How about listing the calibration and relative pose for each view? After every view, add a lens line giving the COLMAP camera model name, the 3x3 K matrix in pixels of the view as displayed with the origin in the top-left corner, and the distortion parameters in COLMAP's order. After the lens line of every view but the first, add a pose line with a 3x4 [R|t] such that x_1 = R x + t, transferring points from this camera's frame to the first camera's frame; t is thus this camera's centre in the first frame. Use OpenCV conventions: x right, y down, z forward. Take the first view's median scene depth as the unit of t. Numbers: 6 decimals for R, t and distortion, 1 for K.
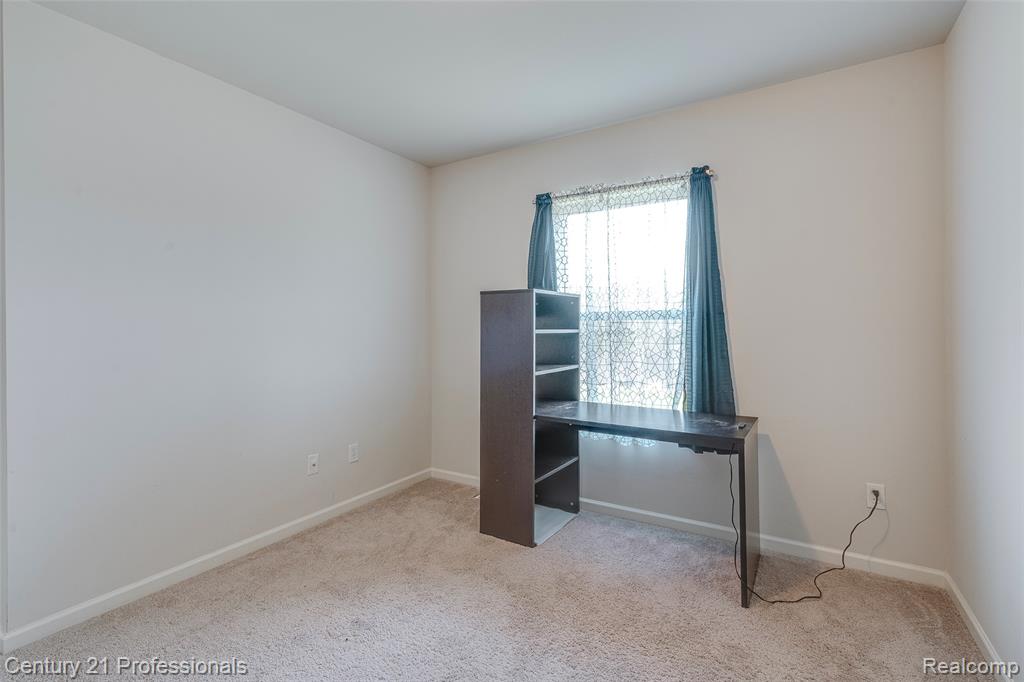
lens RADIAL K [[471.7, 0, 511.9], [0, 471.7, 326.3], [0, 0, 1]] dist [-0.003544, 0.000653]
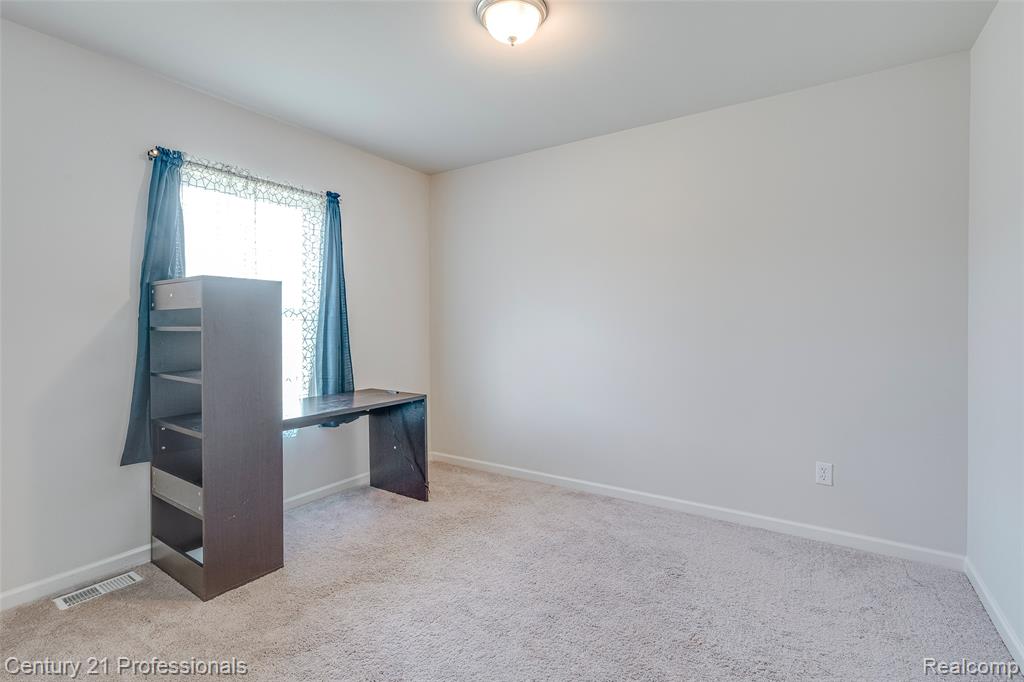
lens RADIAL K [[458.7, 0, 505.7], [0, 458.7, 330.5], [0, 0, 1]] dist [-0.001751, 0.000015]
pose [[0.044453, -0.010833, 0.998953, -0.772047], [0.003853, 0.999936, 0.010673, 0.006873], [-0.999004, 0.003375, 0.044492, 0.504234]]
